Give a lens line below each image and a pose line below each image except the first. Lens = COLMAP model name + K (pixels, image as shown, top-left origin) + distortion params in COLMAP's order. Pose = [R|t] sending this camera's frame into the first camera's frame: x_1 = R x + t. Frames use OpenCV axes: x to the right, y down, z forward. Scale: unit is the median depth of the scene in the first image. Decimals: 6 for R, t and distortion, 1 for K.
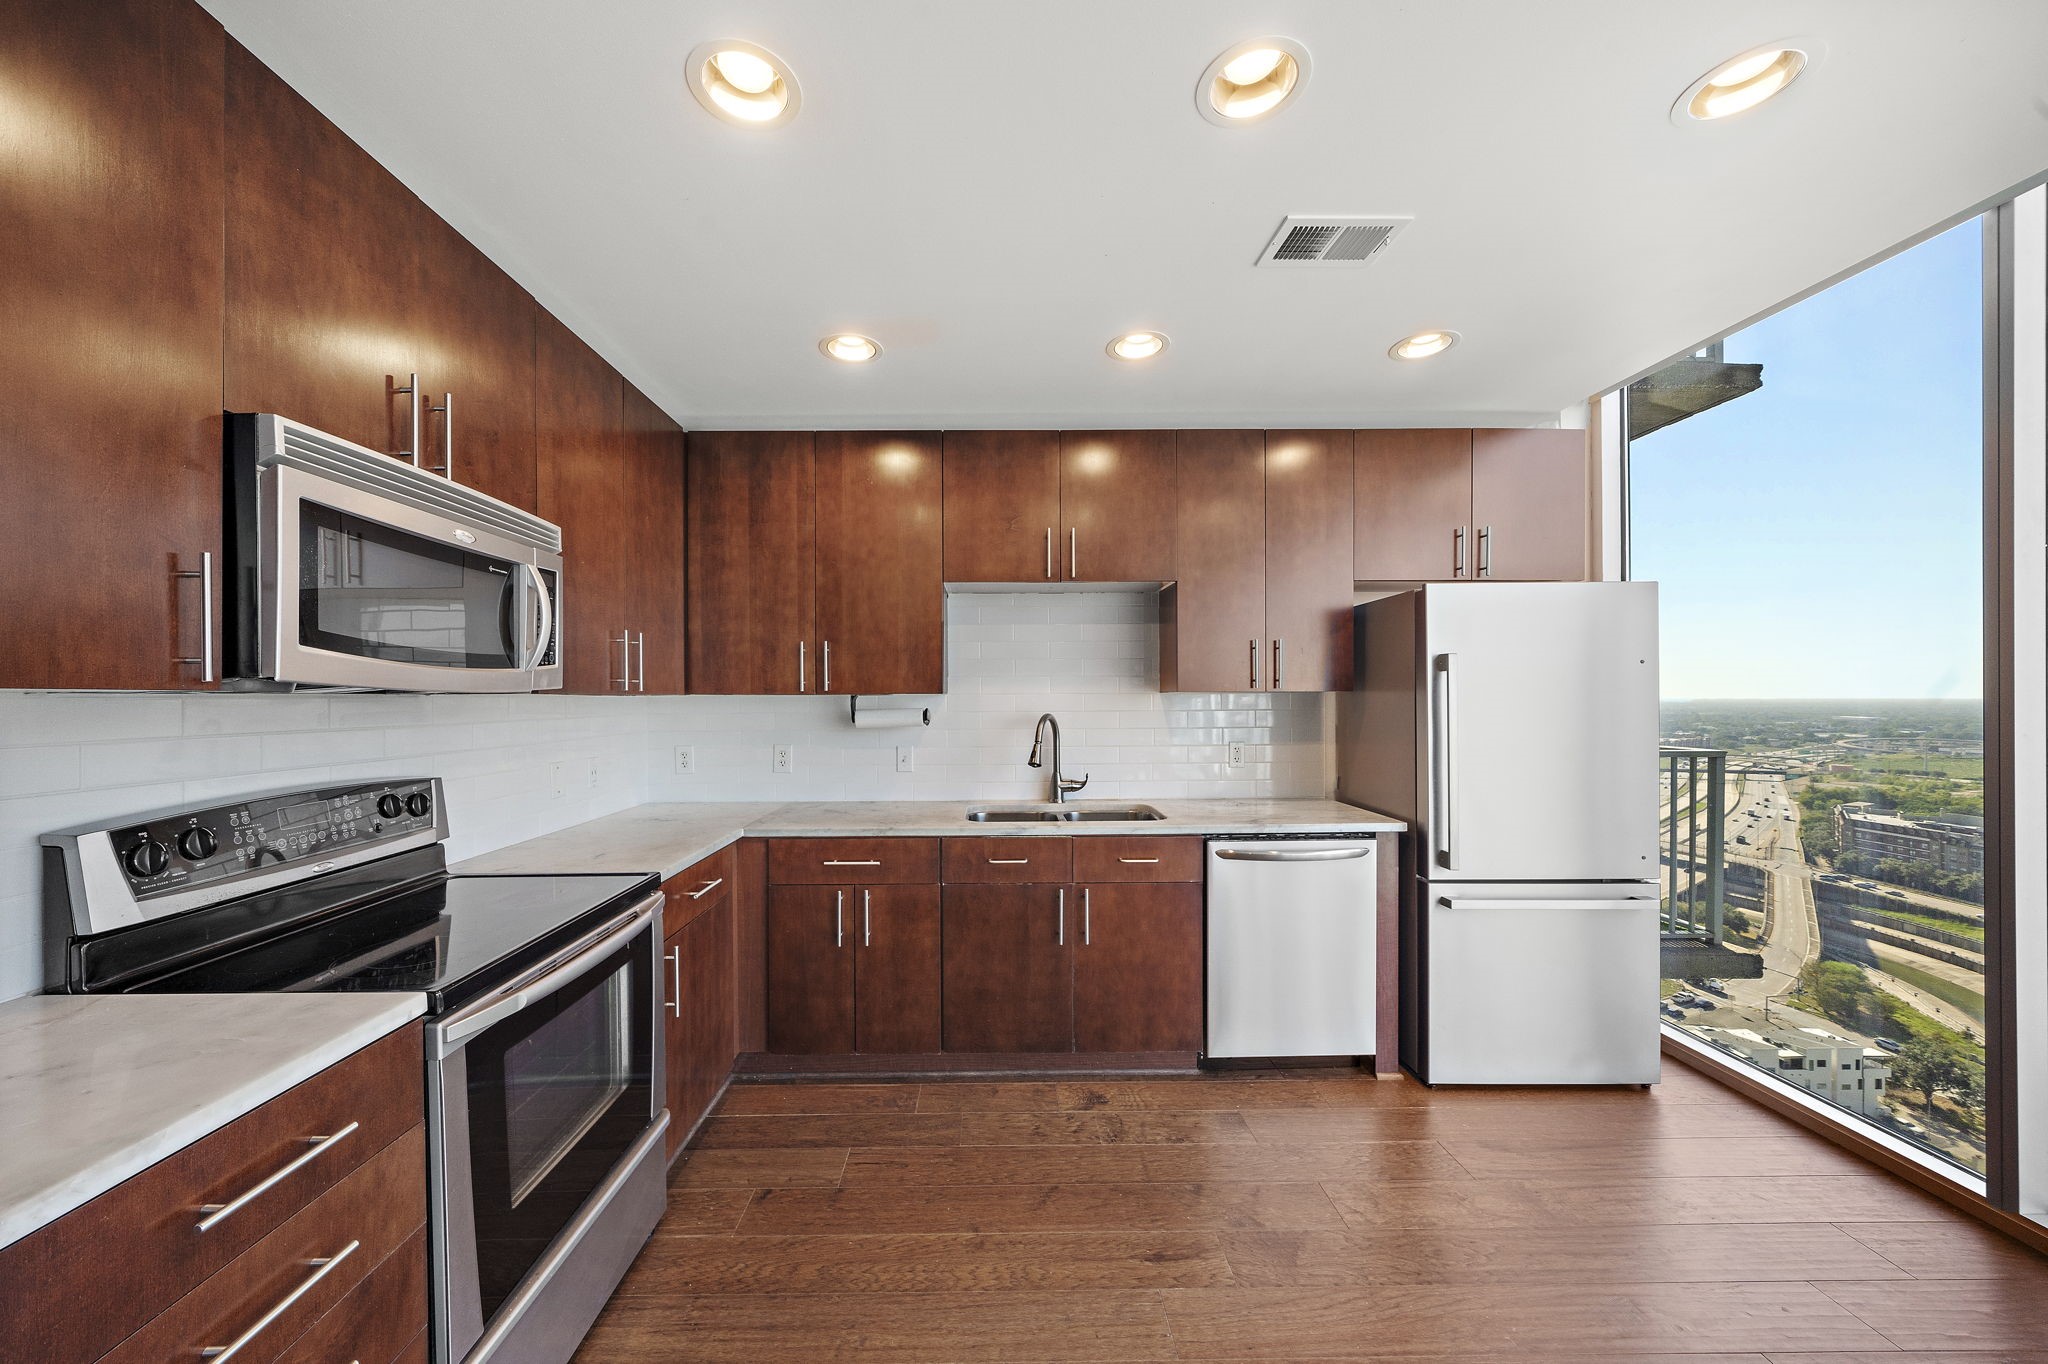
lens RADIAL K [[924.2, 0, 1022.7], [0, 924.2, 699.6], [0, 0, 1]] dist [0.001605, 0.000323]
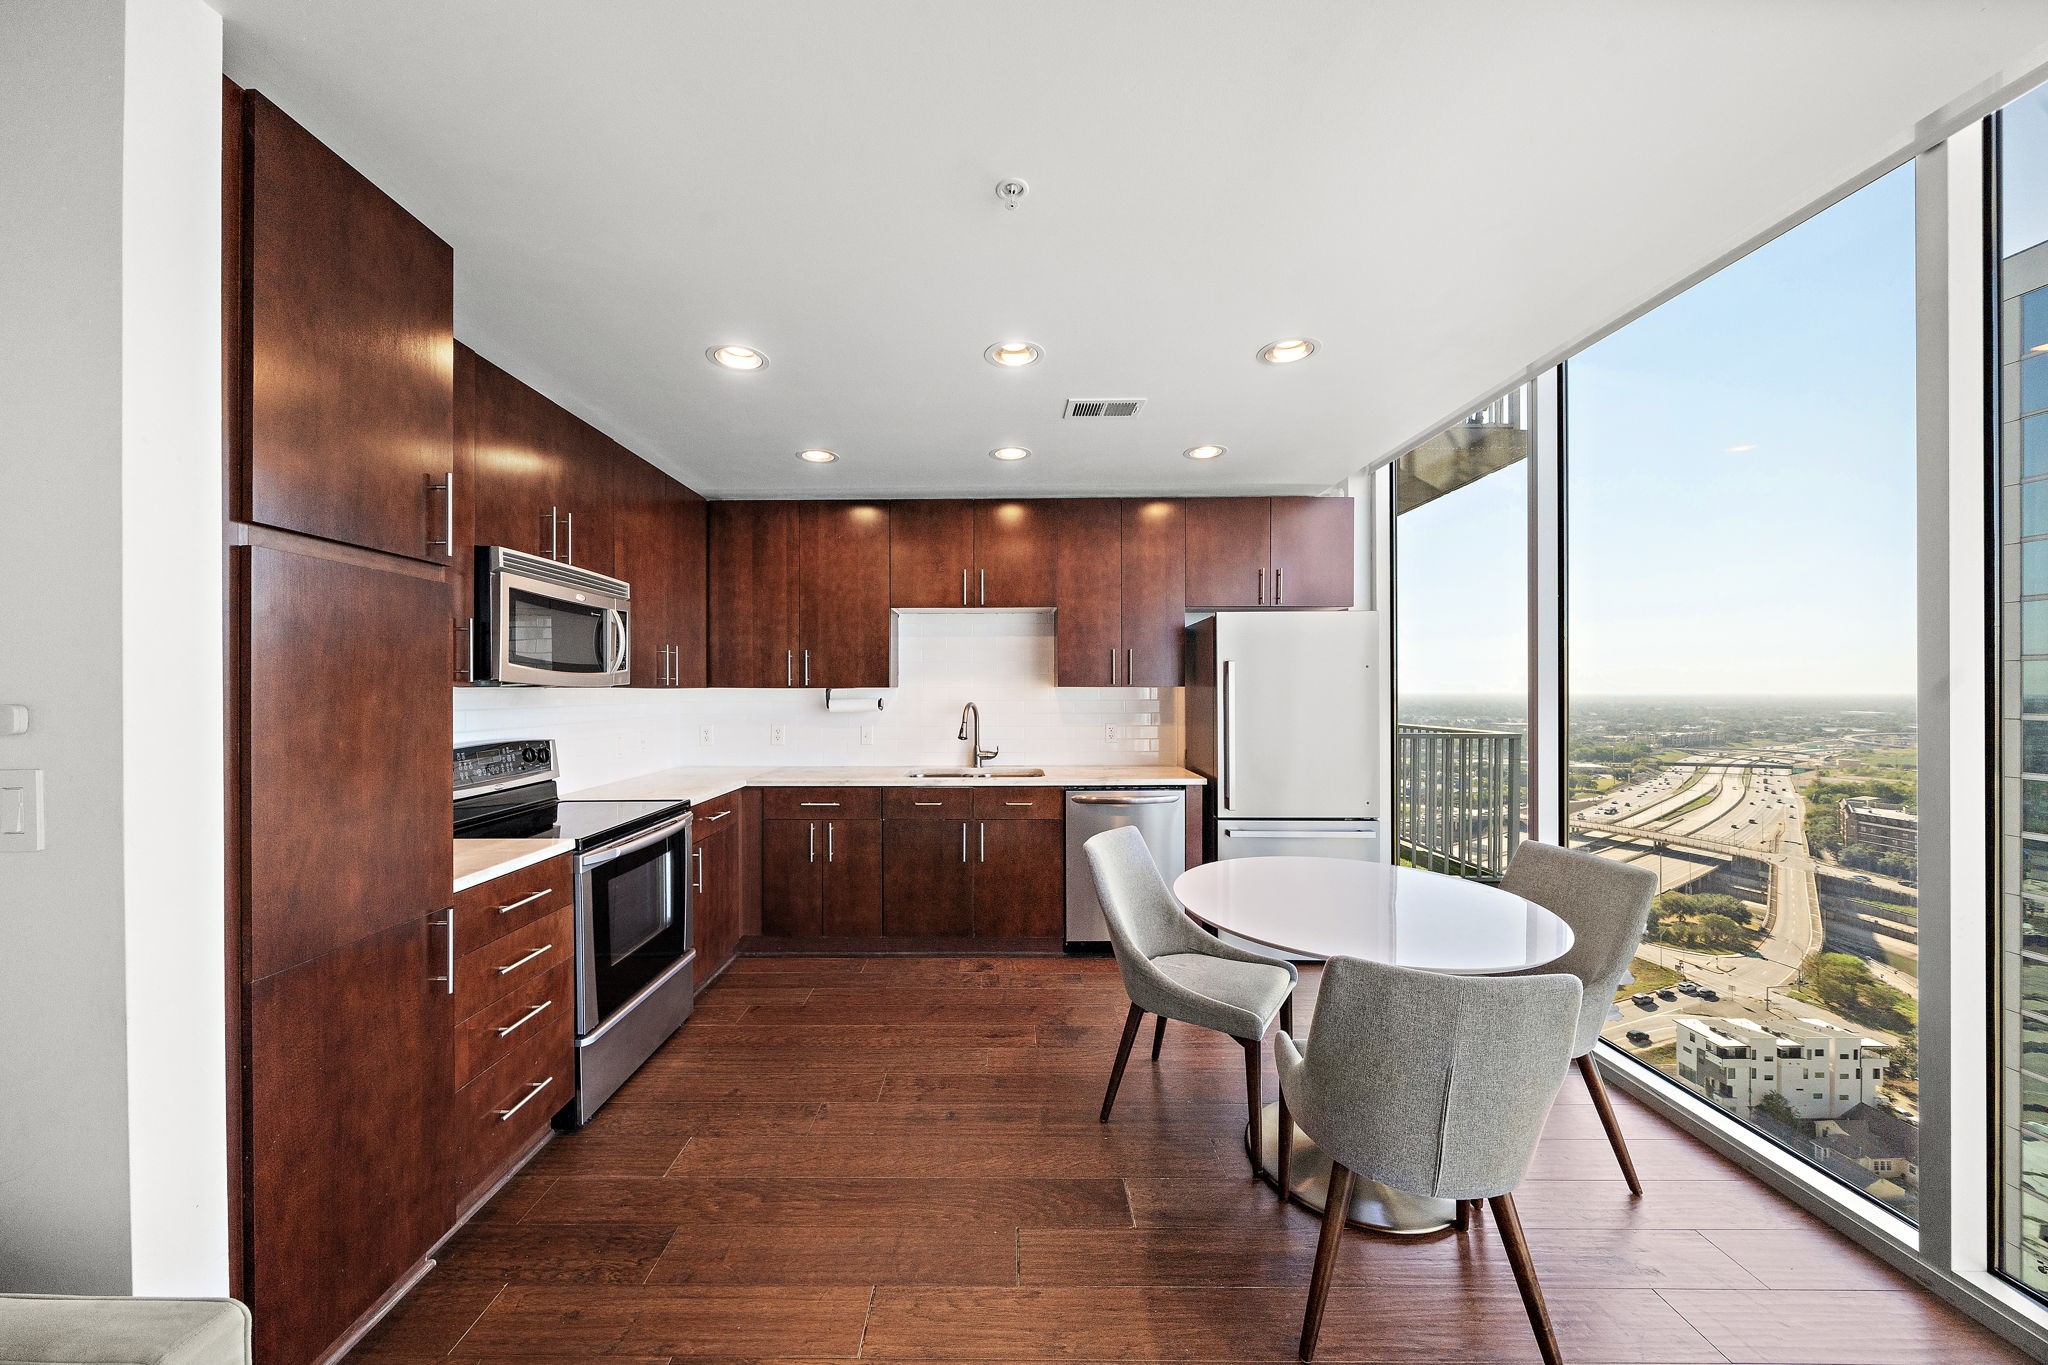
lens RADIAL K [[924.2, 0, 1024.7], [0, 924.2, 693.5], [0, 0, 1]] dist [0.001605, 0.000323]
pose [[0.999752, 0.003021, -0.022079, 0.163660], [-0.002991, 0.999995, 0.001382, -0.000023], [0.022083, -0.001315, 0.999755, -0.433073]]
